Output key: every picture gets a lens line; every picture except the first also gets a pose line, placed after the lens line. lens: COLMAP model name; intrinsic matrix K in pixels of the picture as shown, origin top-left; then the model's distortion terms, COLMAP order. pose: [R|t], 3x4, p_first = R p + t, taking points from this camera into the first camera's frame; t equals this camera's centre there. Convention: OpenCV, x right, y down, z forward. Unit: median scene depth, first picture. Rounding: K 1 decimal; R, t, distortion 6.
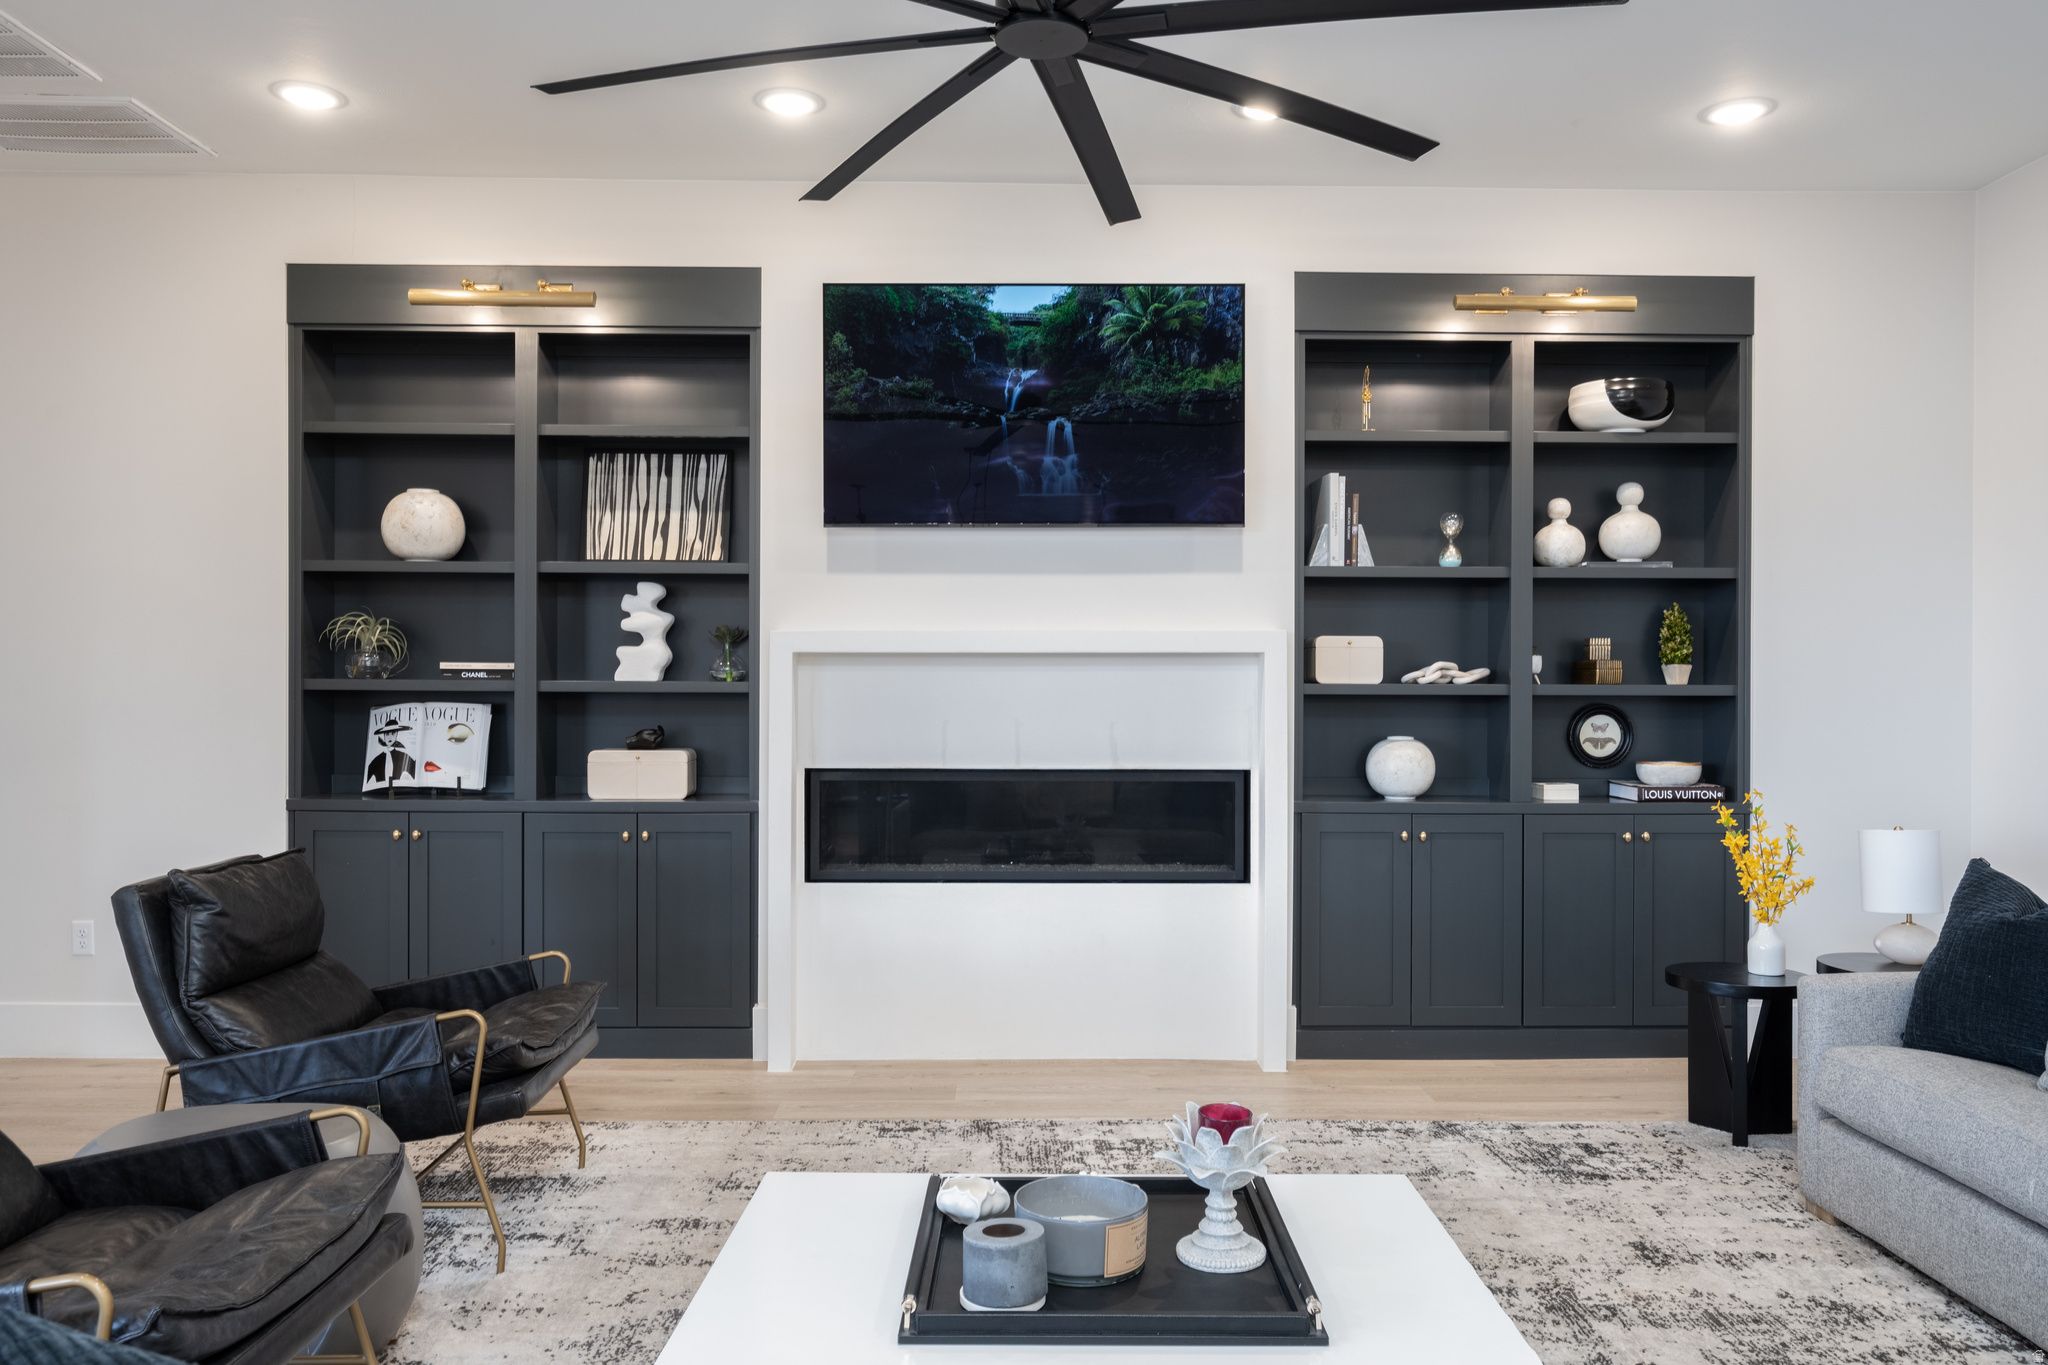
lens RADIAL K [[1471.1, 0, 1029.0], [0, 1471.1, 692.5], [0, 0, 1]] dist [-0.002603, 0.005428]
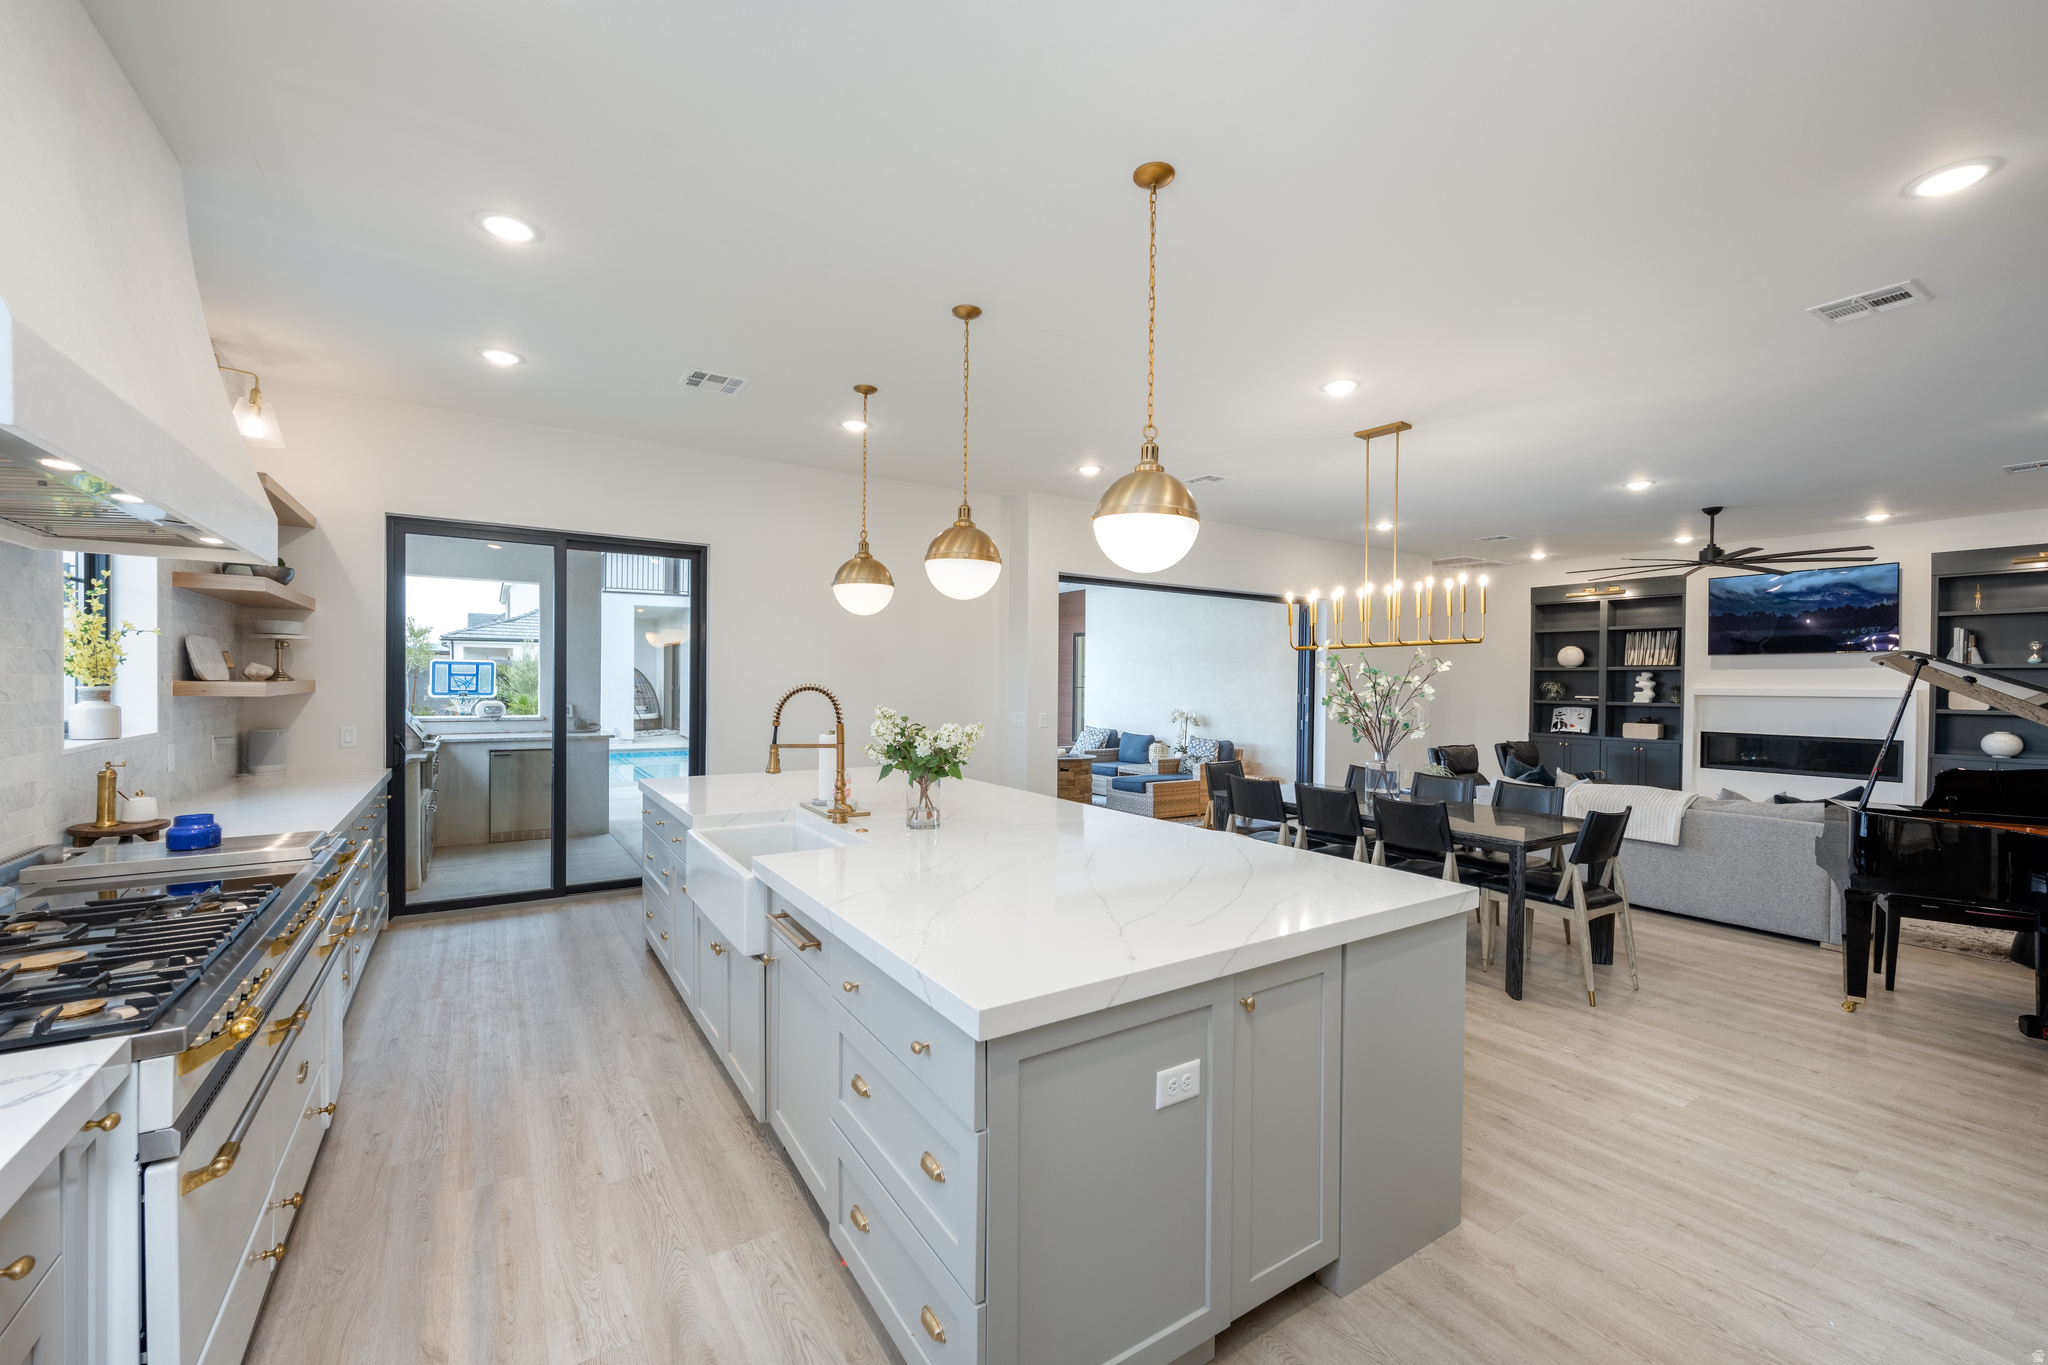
lens RADIAL K [[820.9, 0, 1025.6], [0, 820.9, 698.2], [0, 0, 1]] dist [-0.002544, -0.000319]
pose [[0.533673, 0.016747, -0.845525, 0.550032], [-0.007879, 0.999859, 0.014831, -0.034192], [0.845654, -0.001253, 0.533729, -1.144333]]
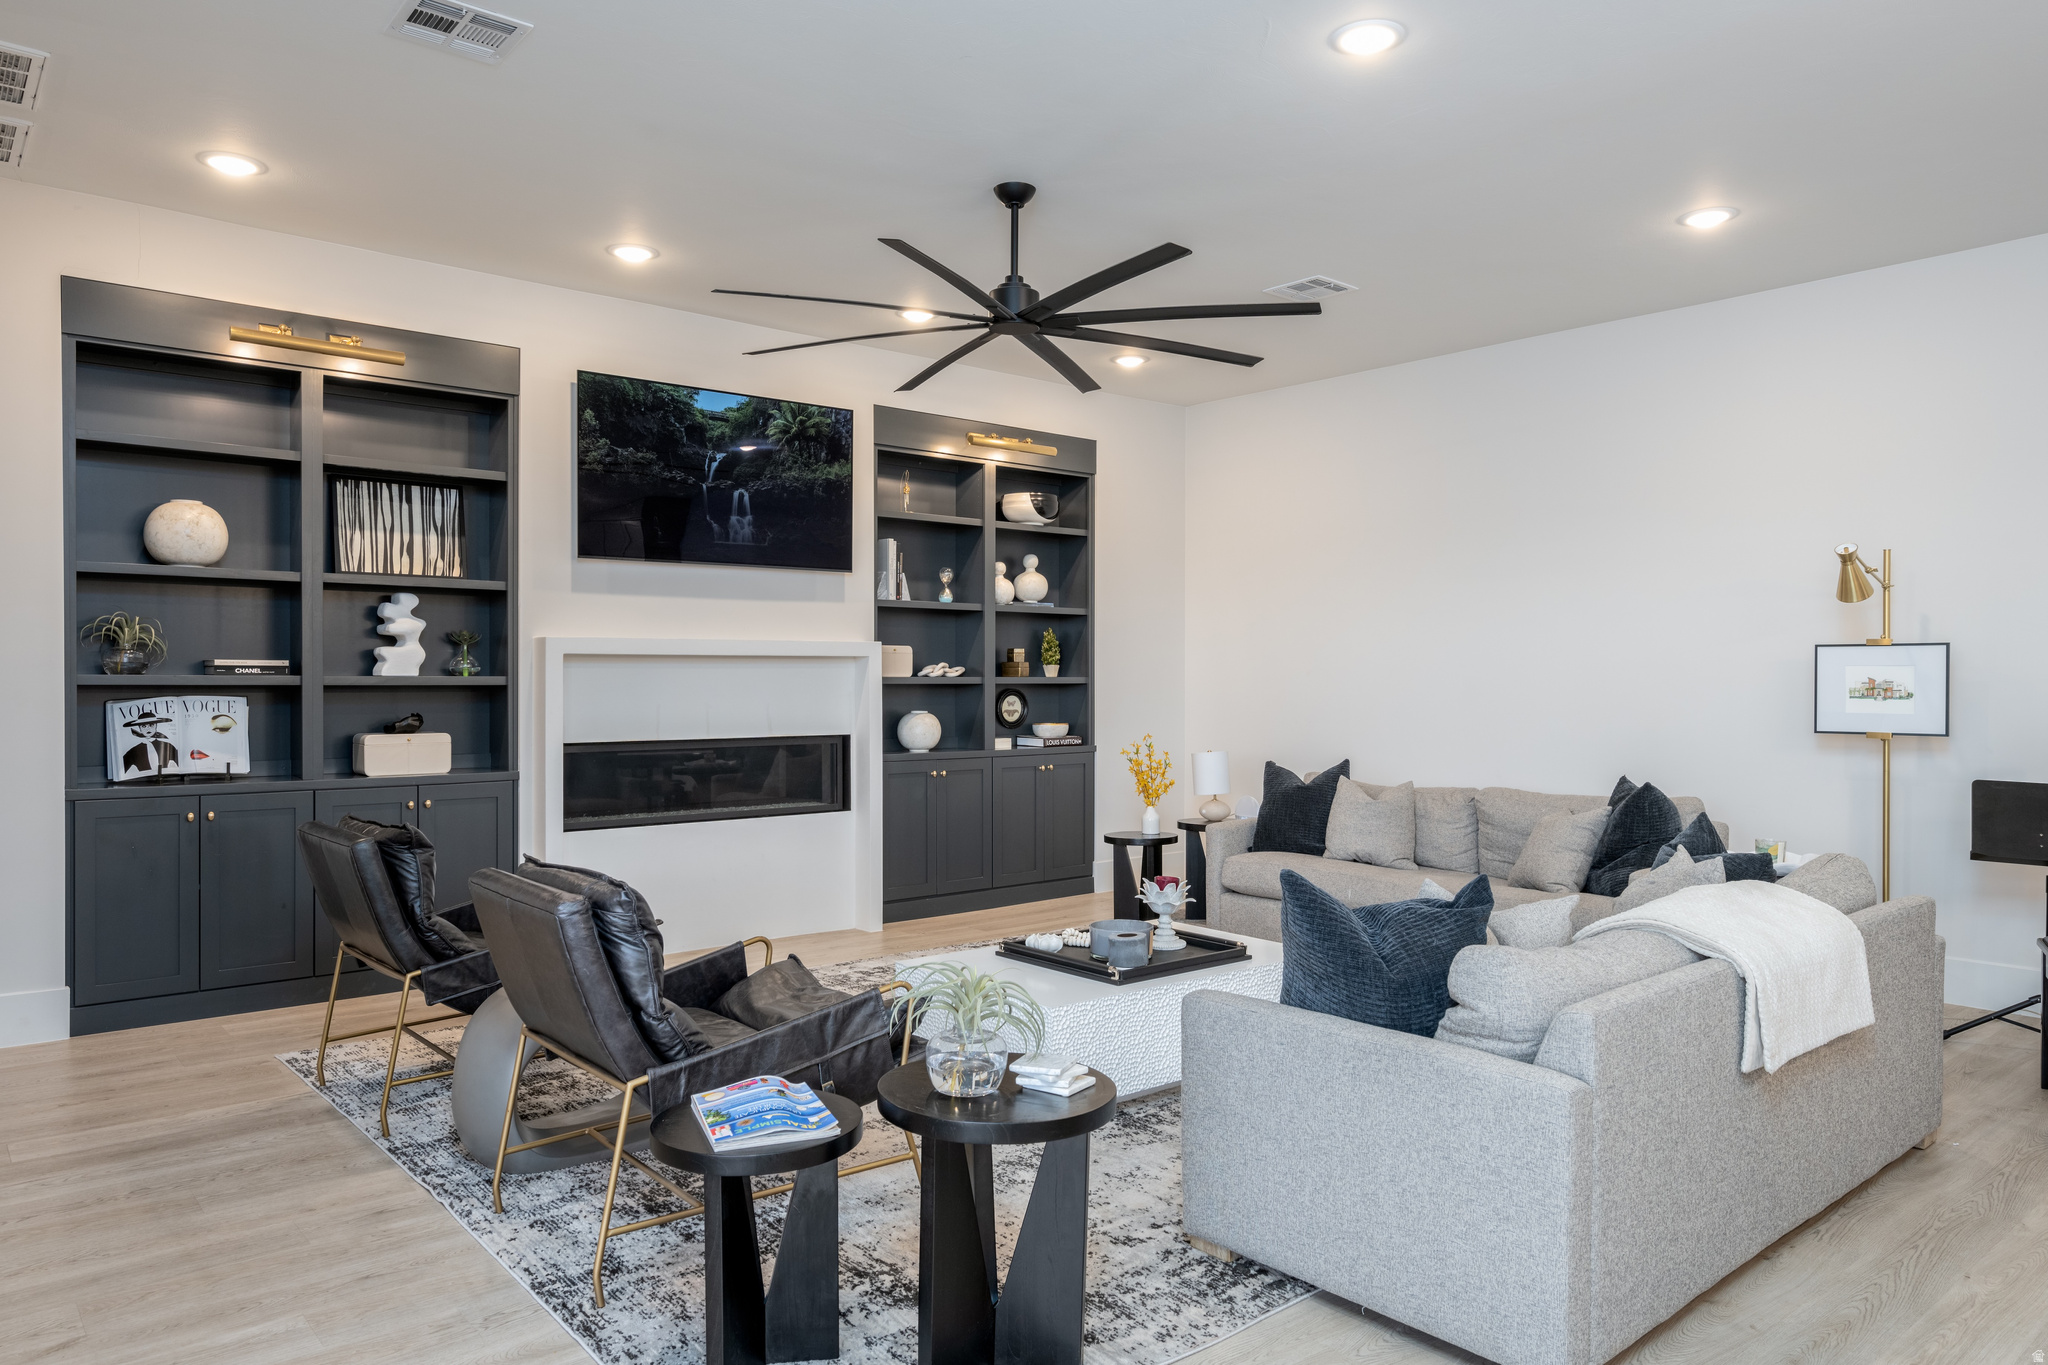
lens RADIAL K [[1359.1, 0, 1023.8], [0, 1359.1, 687.1], [0, 0, 1]] dist [0.024971, -0.002365]
pose [[0.774882, -0.007008, 0.632067, -0.577174], [0.004576, 0.999975, 0.005476, -0.002569], [-0.632089, -0.001351, 0.774894, -0.178567]]
